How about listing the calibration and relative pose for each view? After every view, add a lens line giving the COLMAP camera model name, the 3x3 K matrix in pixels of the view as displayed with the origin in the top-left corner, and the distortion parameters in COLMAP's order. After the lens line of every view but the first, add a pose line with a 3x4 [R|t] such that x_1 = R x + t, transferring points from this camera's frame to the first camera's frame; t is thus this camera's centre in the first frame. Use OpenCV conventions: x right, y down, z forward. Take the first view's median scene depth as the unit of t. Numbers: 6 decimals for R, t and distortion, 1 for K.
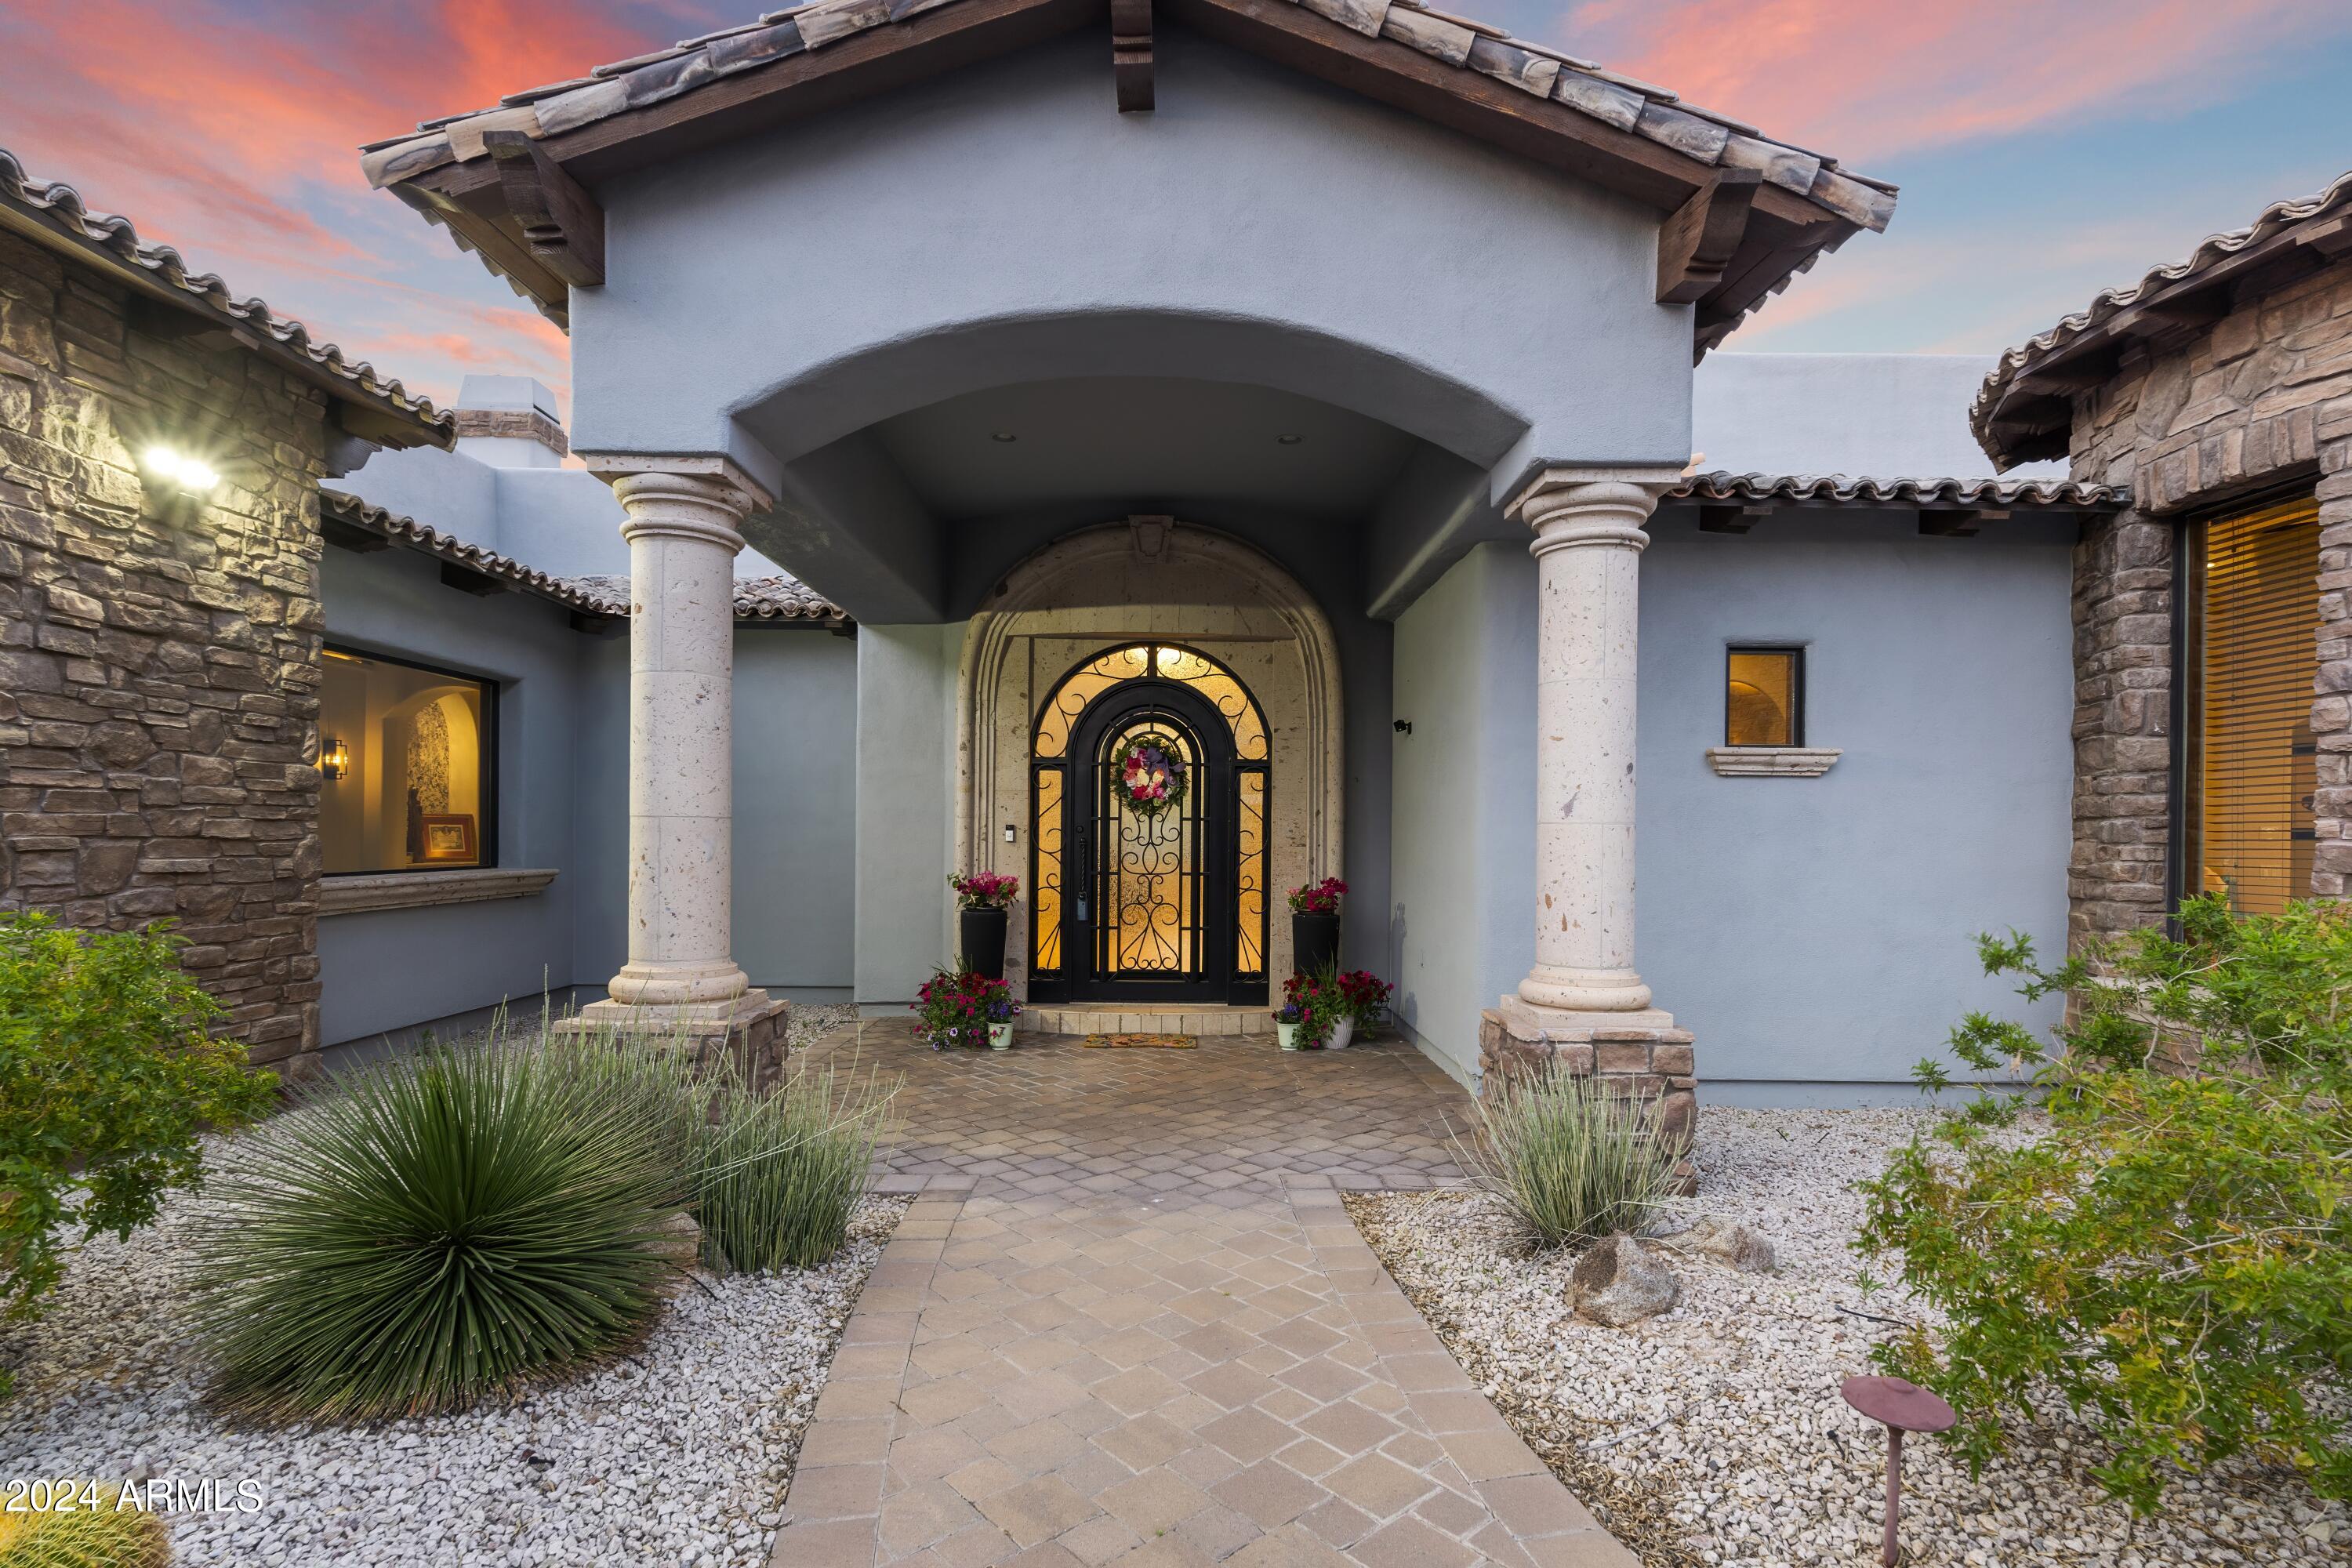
lens RADIAL K [[1098.7, 0, 1164.9], [0, 1098.7, 851.9], [0, 0, 1]] dist [-0.006881, 0.001087]
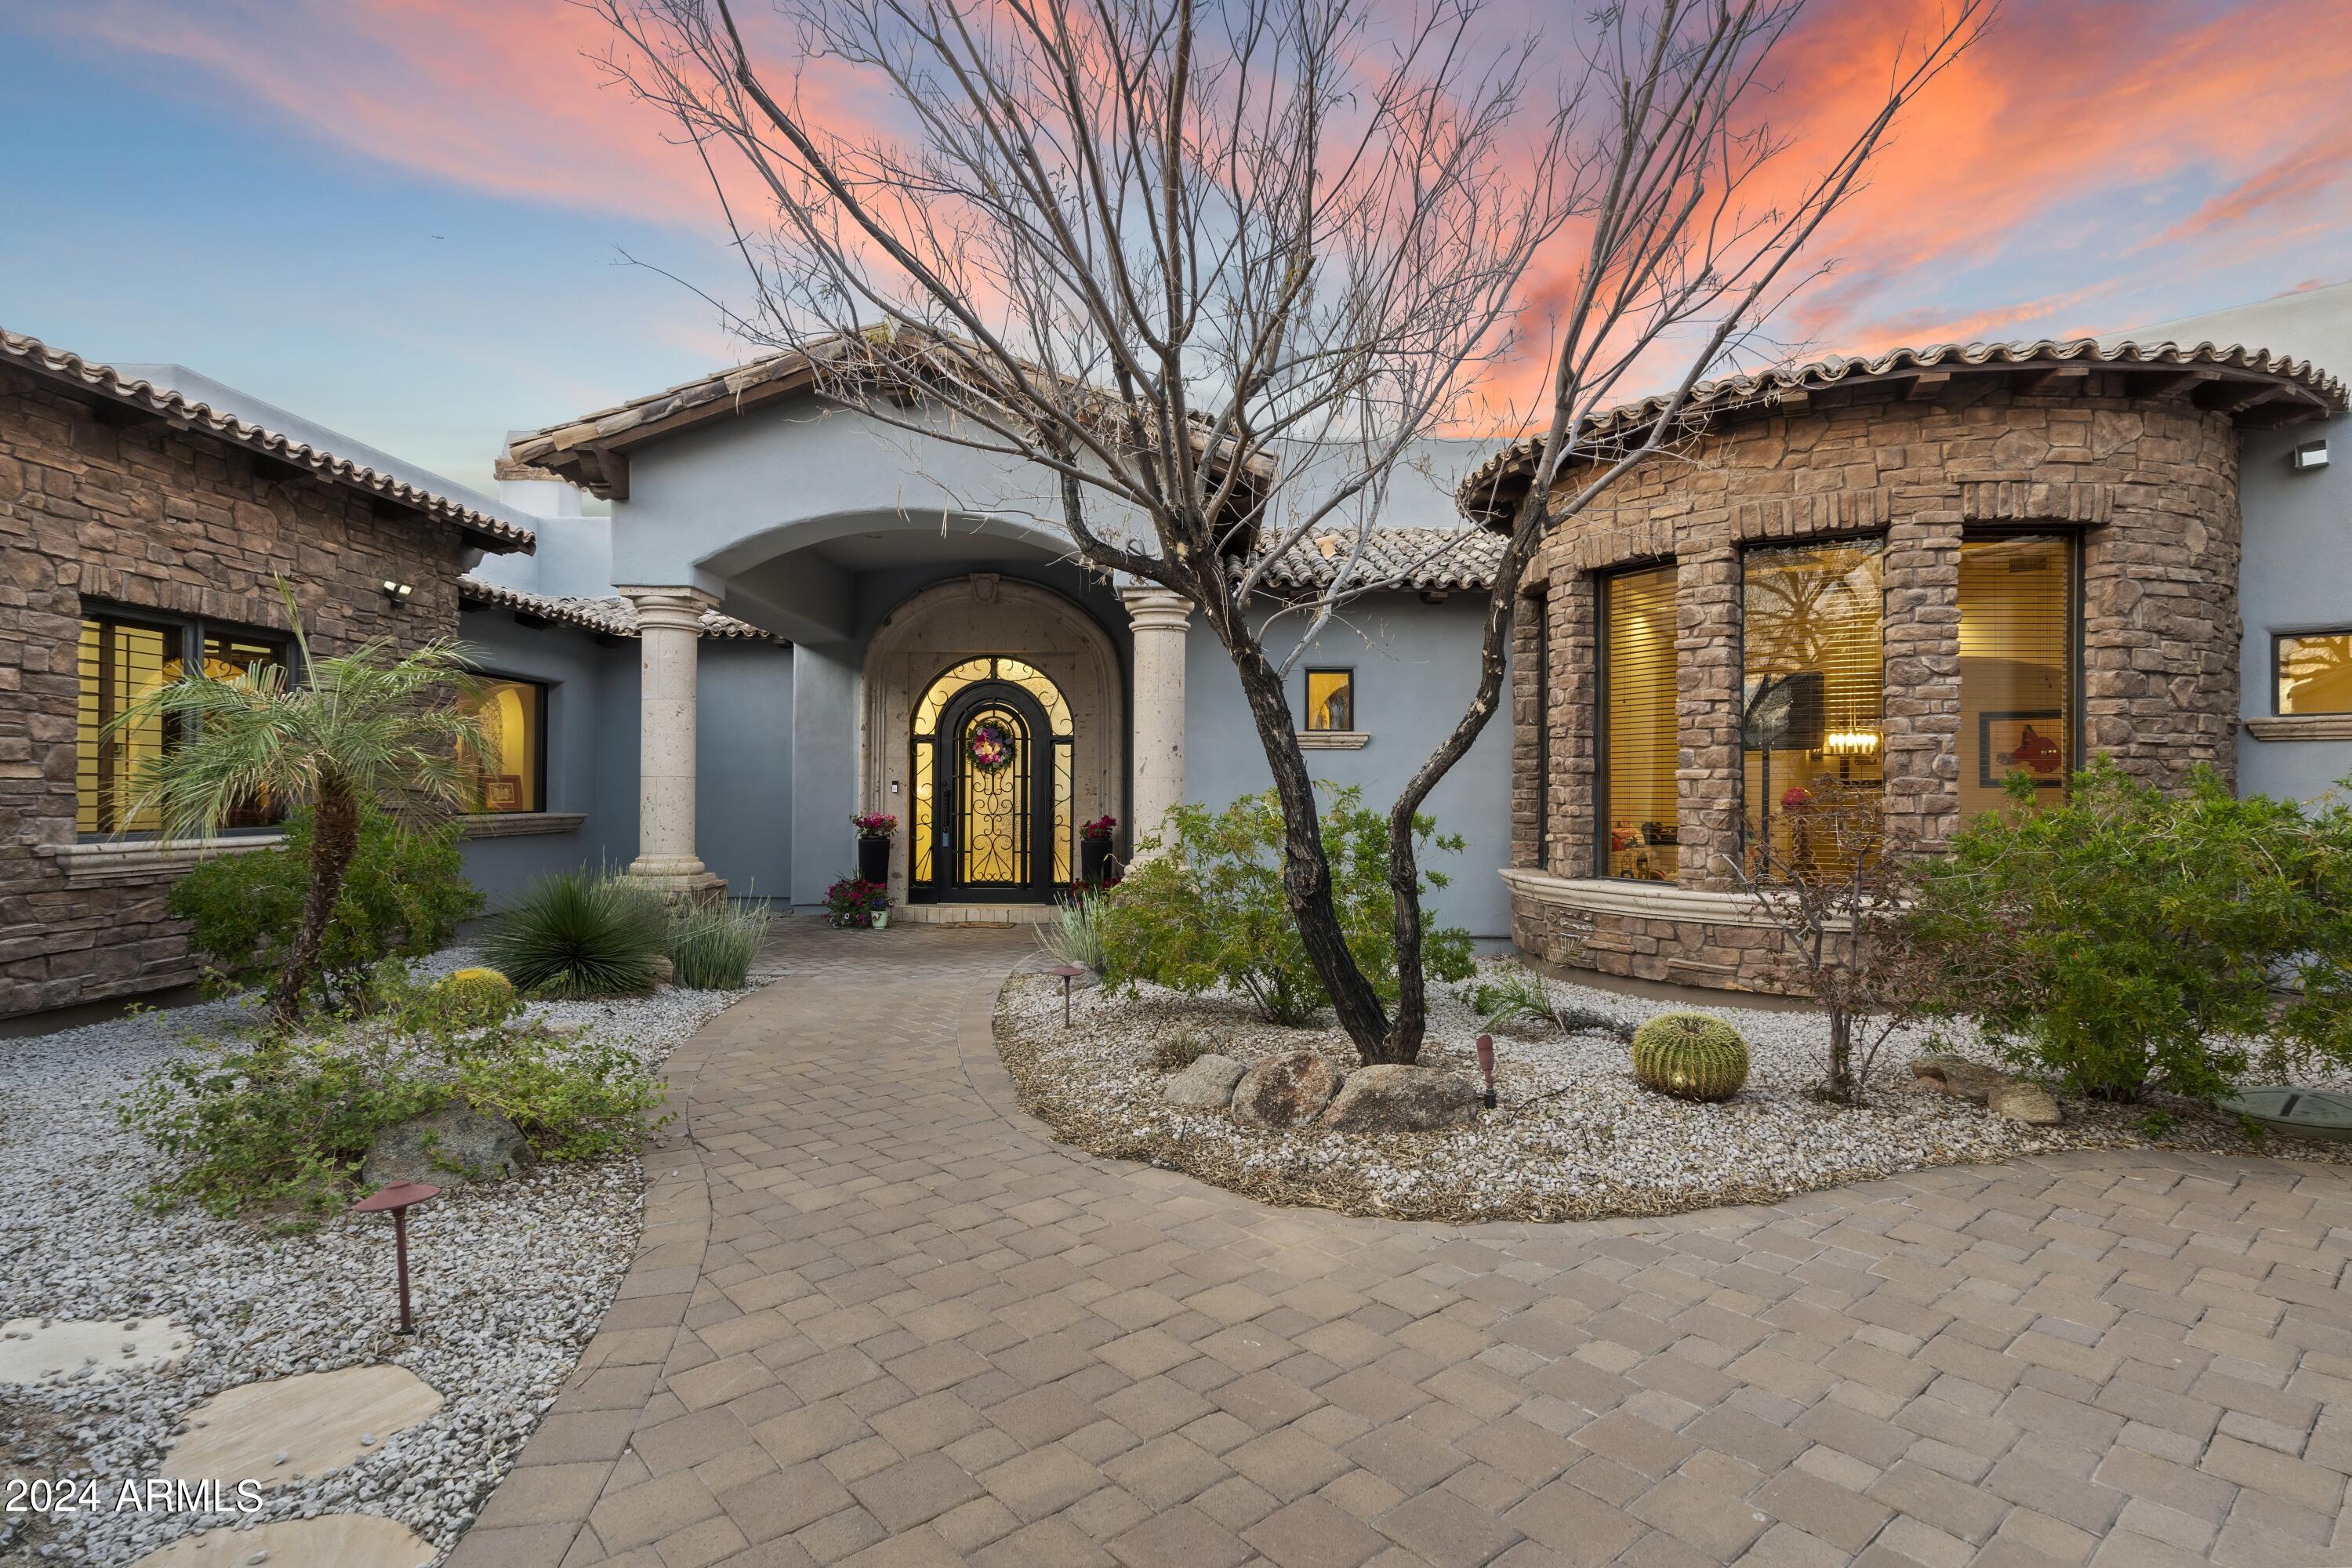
lens RADIAL K [[1155.7, 0, 1167.7], [0, 1155.7, 788.8], [0, 0, 1]] dist [-0.004327, 0.000039]
pose [[0.999854, -0.003824, -0.016681, 0.245295], [0.003480, 0.999782, -0.020606, 0.018488], [0.016756, 0.020545, 0.999649, -0.526827]]
